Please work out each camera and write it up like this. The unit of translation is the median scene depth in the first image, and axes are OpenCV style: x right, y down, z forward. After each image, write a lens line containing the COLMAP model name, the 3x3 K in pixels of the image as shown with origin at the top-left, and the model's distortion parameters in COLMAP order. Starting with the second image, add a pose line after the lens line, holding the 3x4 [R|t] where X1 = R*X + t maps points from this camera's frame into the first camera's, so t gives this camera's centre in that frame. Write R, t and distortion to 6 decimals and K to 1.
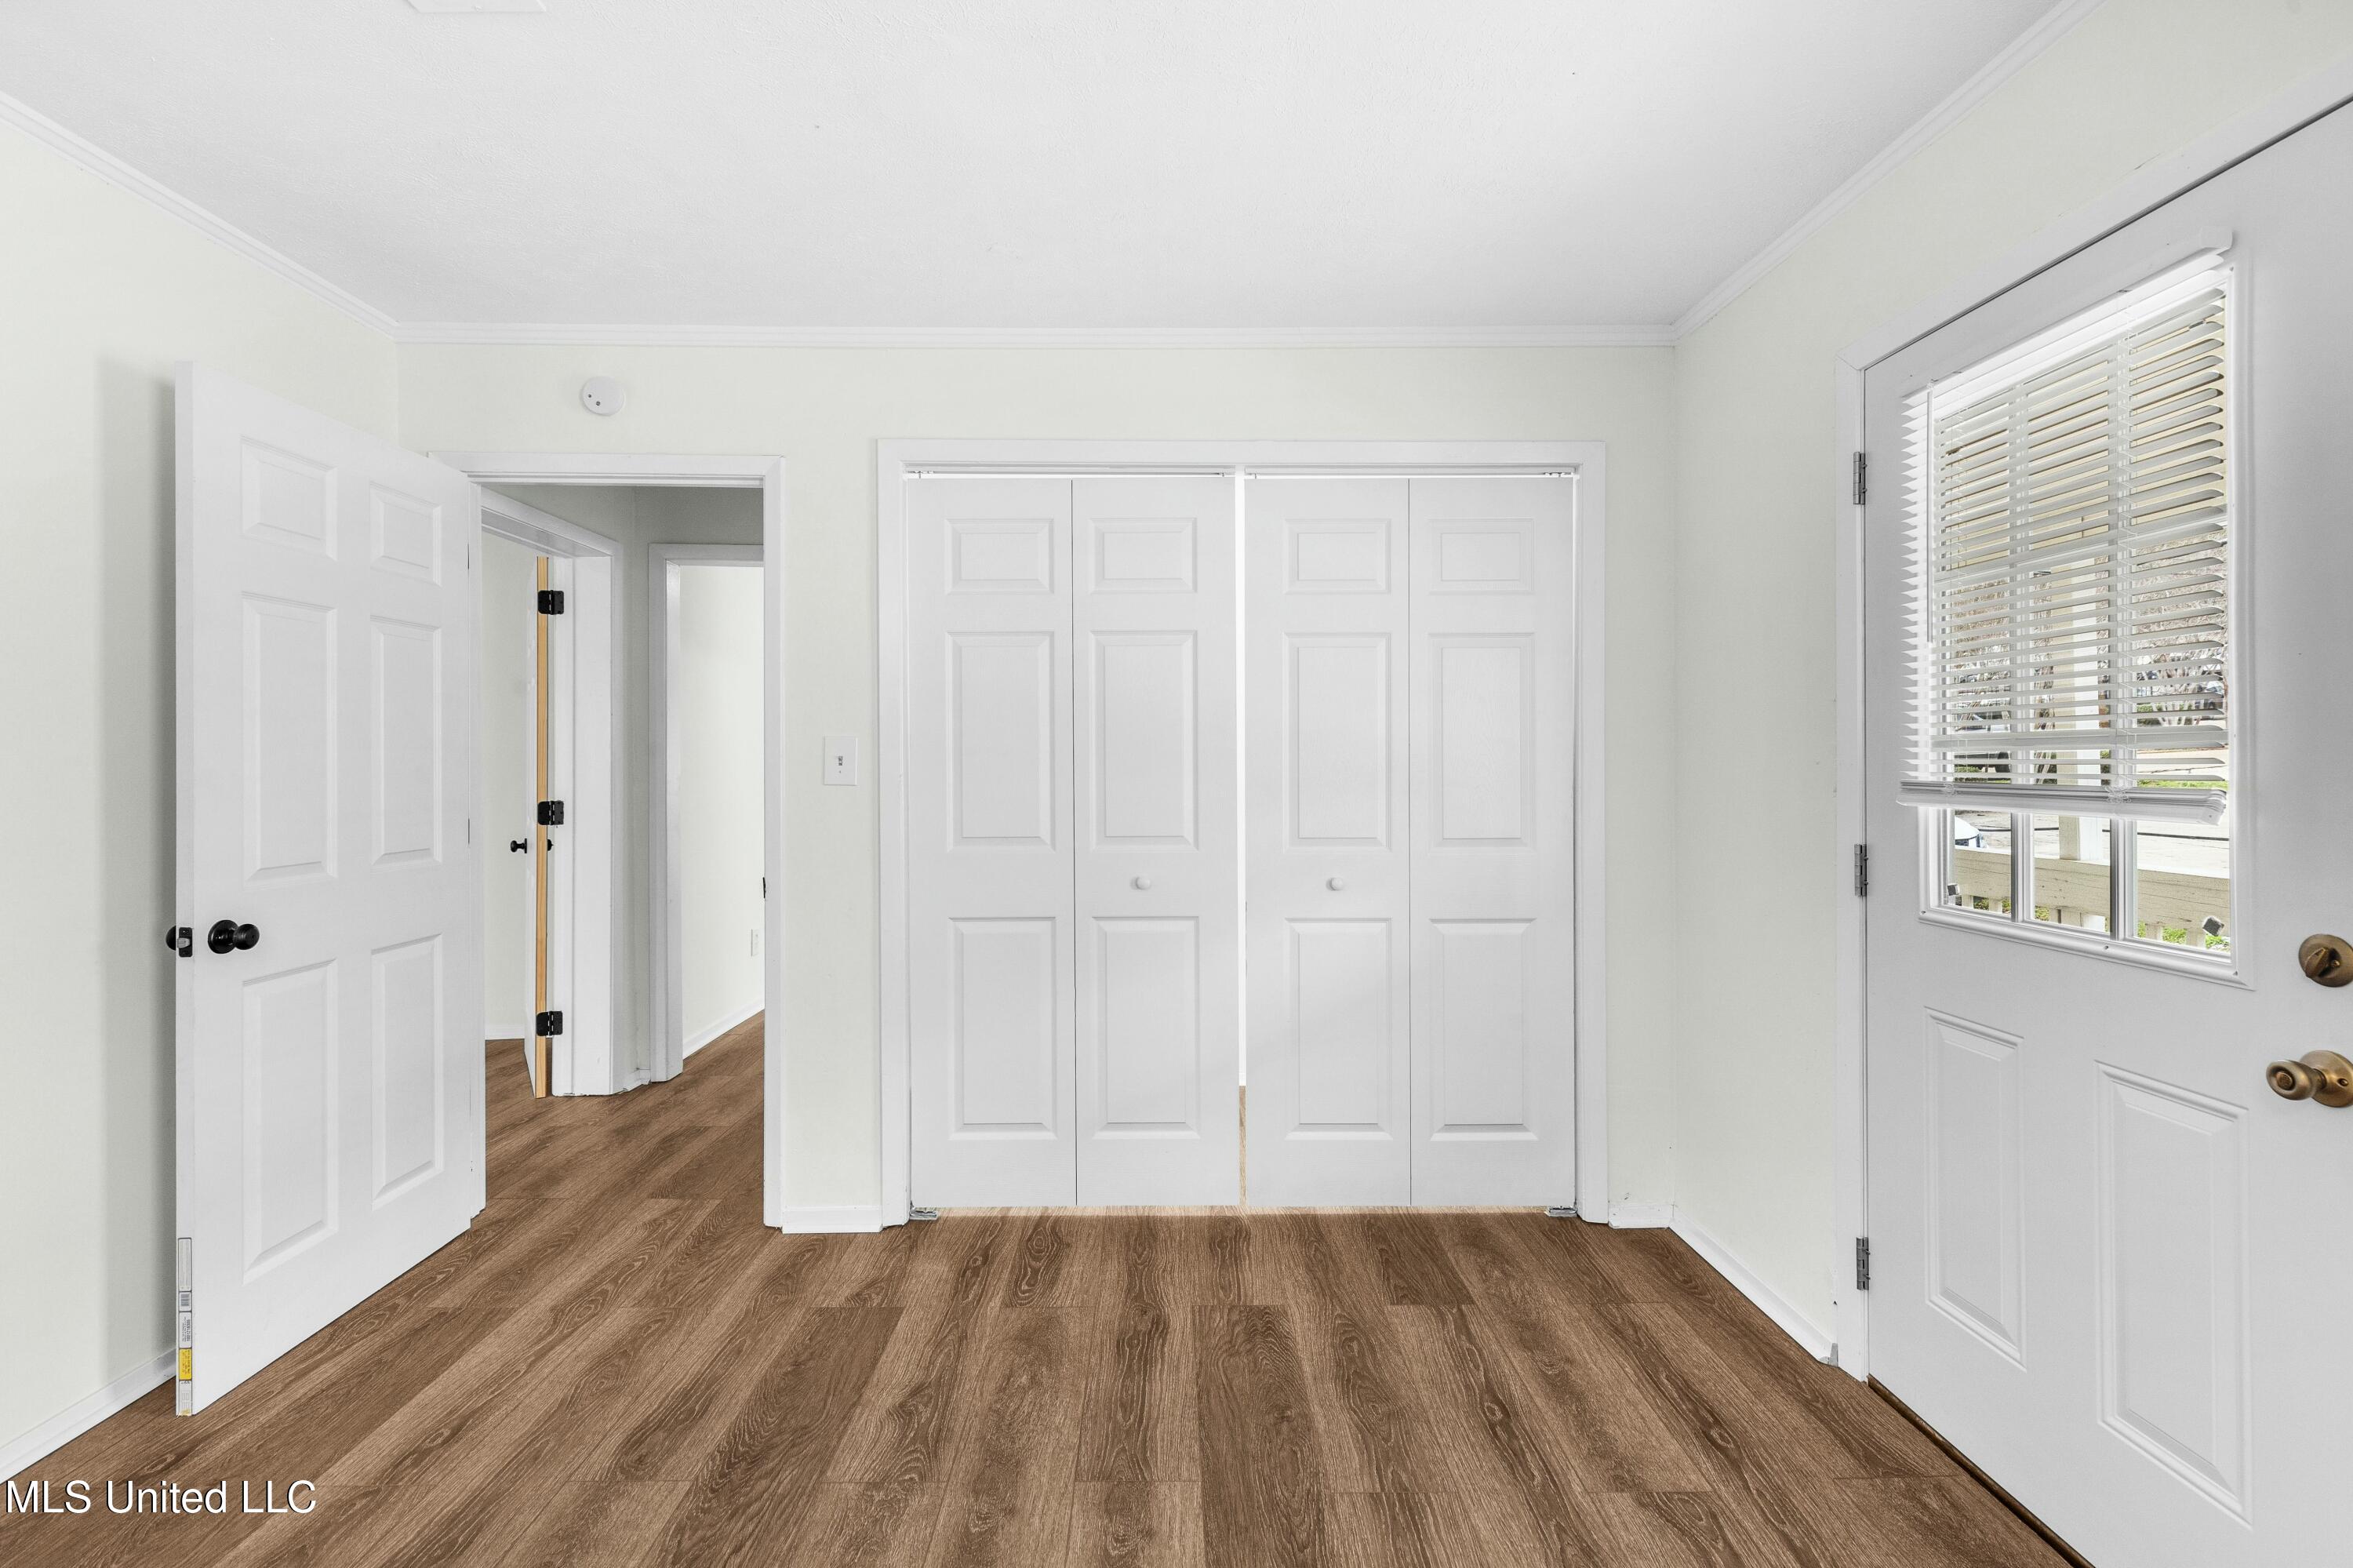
lens RADIAL K [[1078.0, 0, 1145.7], [0, 1078.0, 750.8], [0, 0, 1]] dist [0.001611, 0.003140]
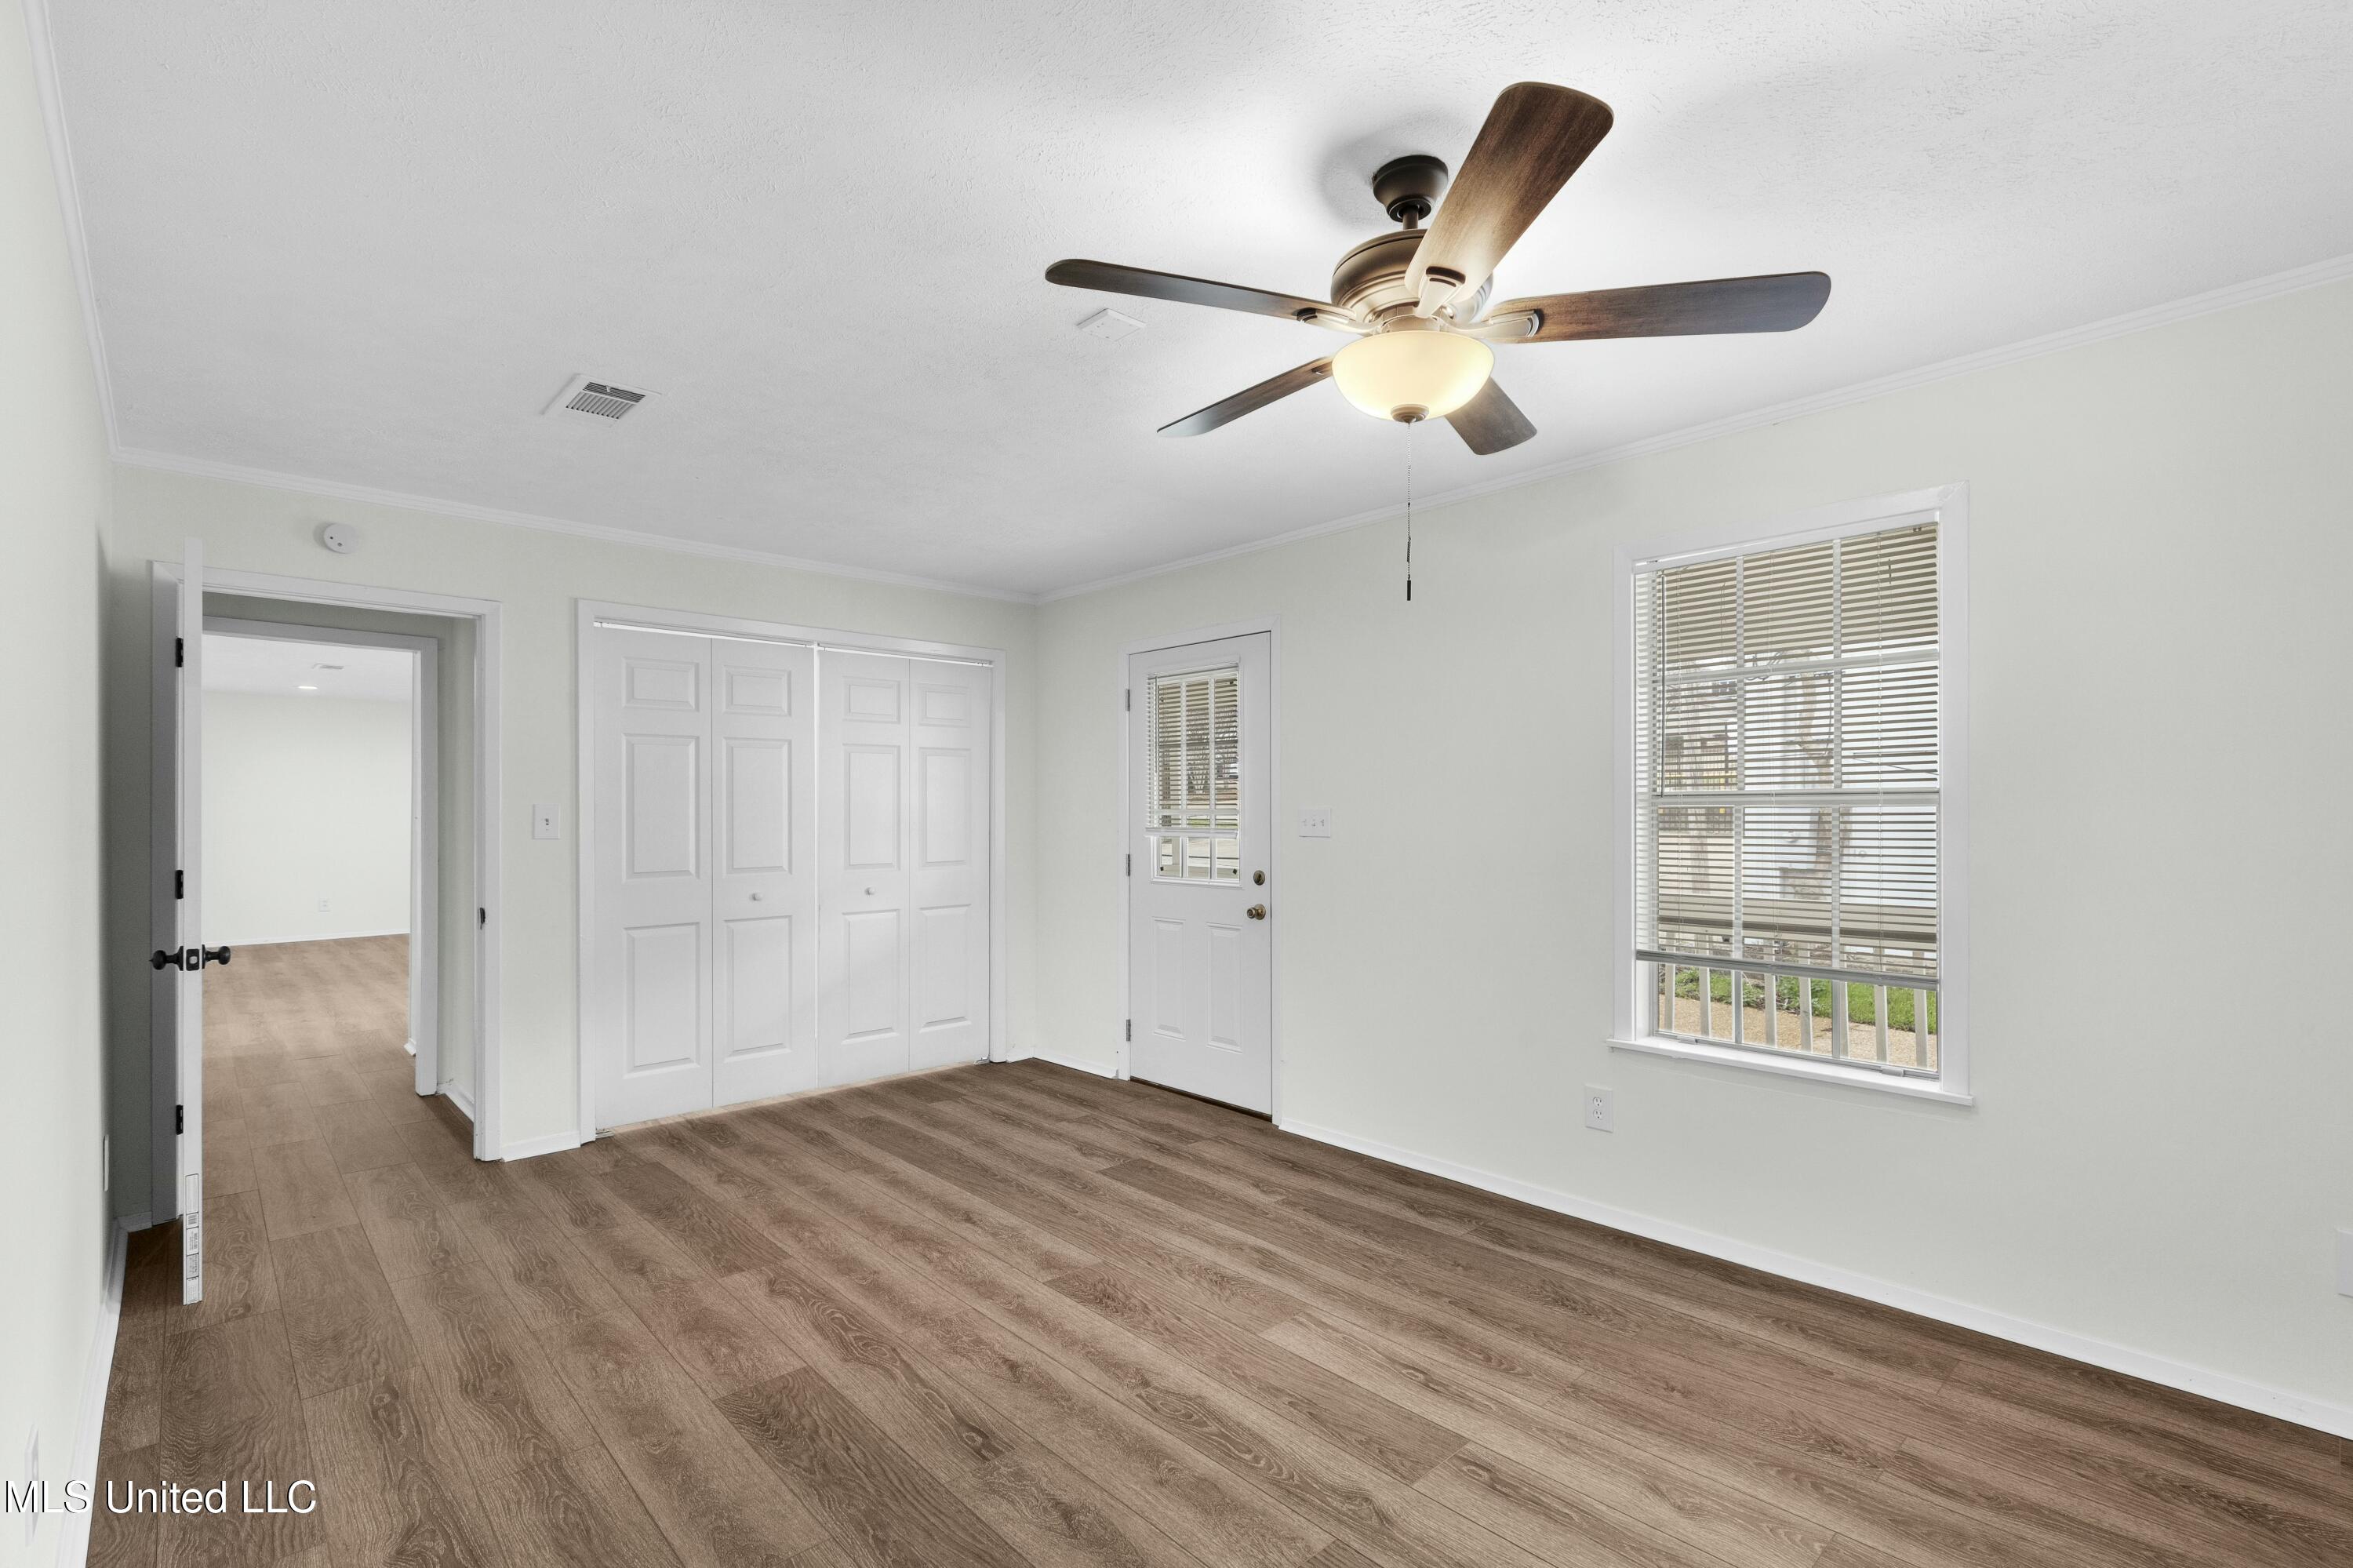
lens RADIAL K [[1078.0, 0, 1144.3], [0, 1078.0, 828.2], [0, 0, 1]] dist [0.001611, 0.003140]
pose [[0.757527, -0.012907, 0.652677, -0.710187], [-0.001553, 0.999766, 0.021574, -0.016722], [-0.652802, -0.017356, 0.757329, -0.674962]]
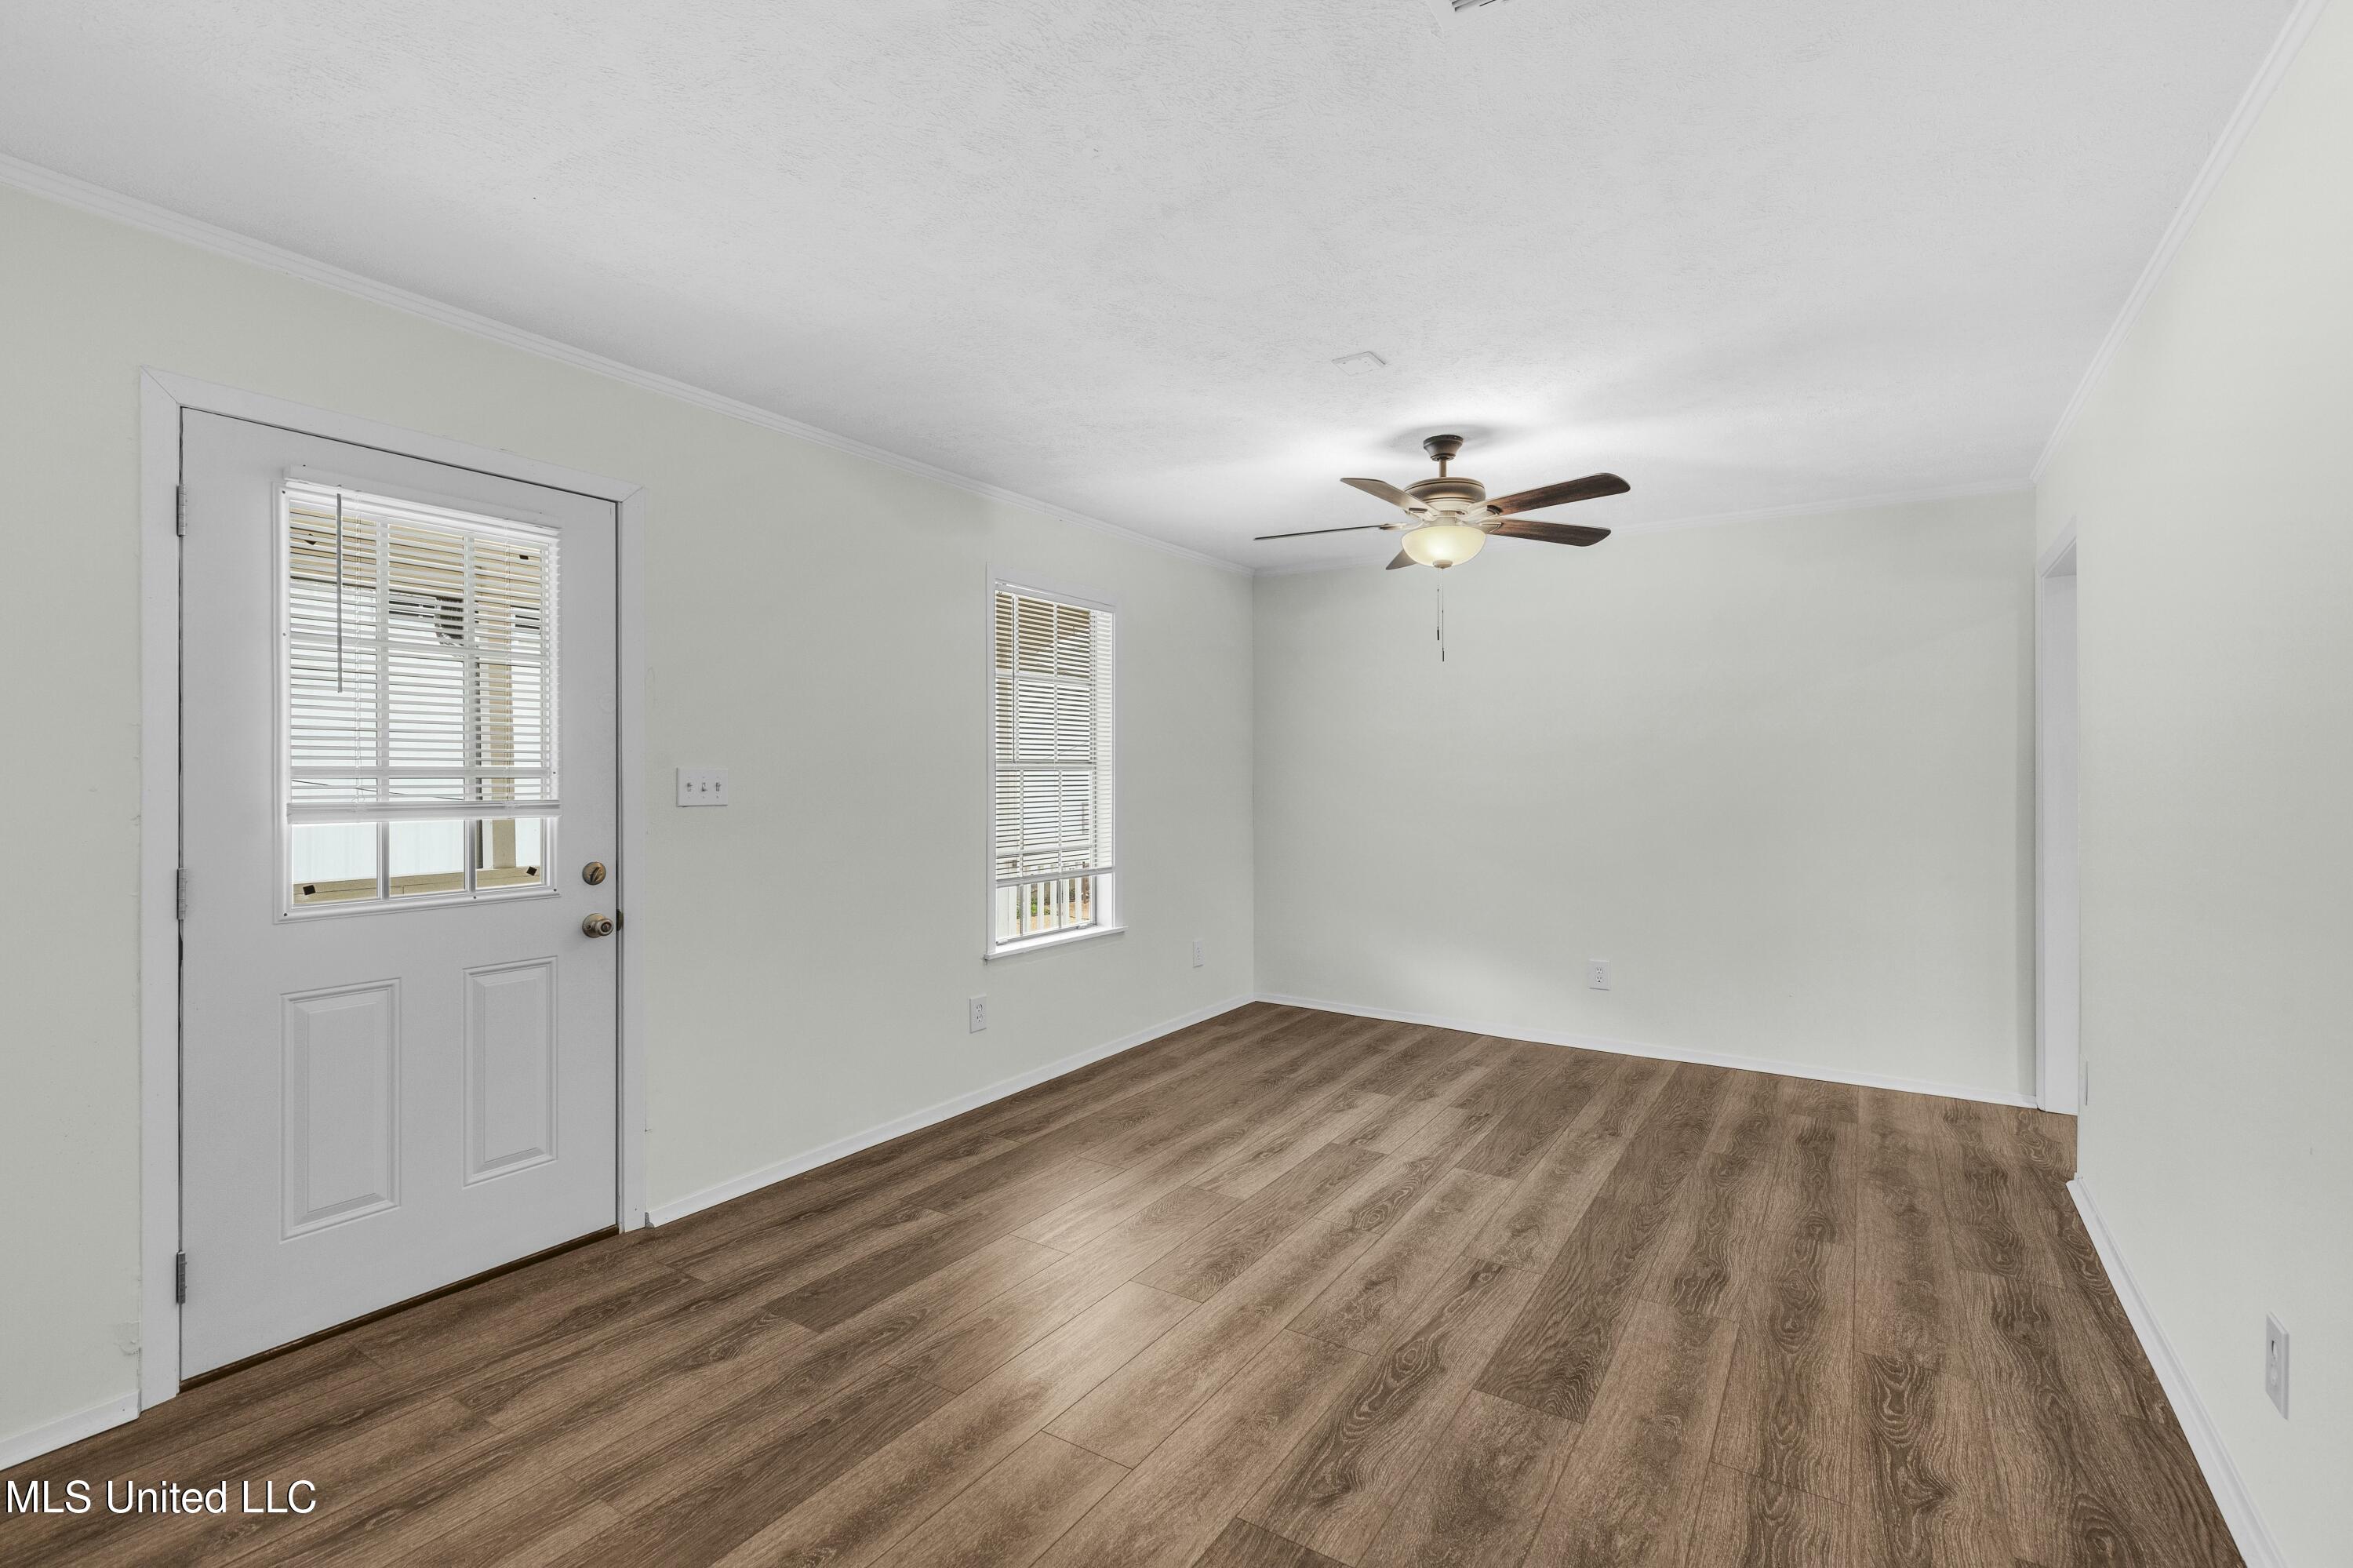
lens RADIAL K [[1078.0, 0, 1192.5], [0, 1078.0, 773.1], [0, 0, 1]] dist [0.001611, 0.003140]
pose [[-0.841052, 0.002770, 0.540947, -0.590353], [-0.000700, 0.999980, -0.006209, 0.000097], [-0.540953, -0.005601, -0.841034, 1.127145]]
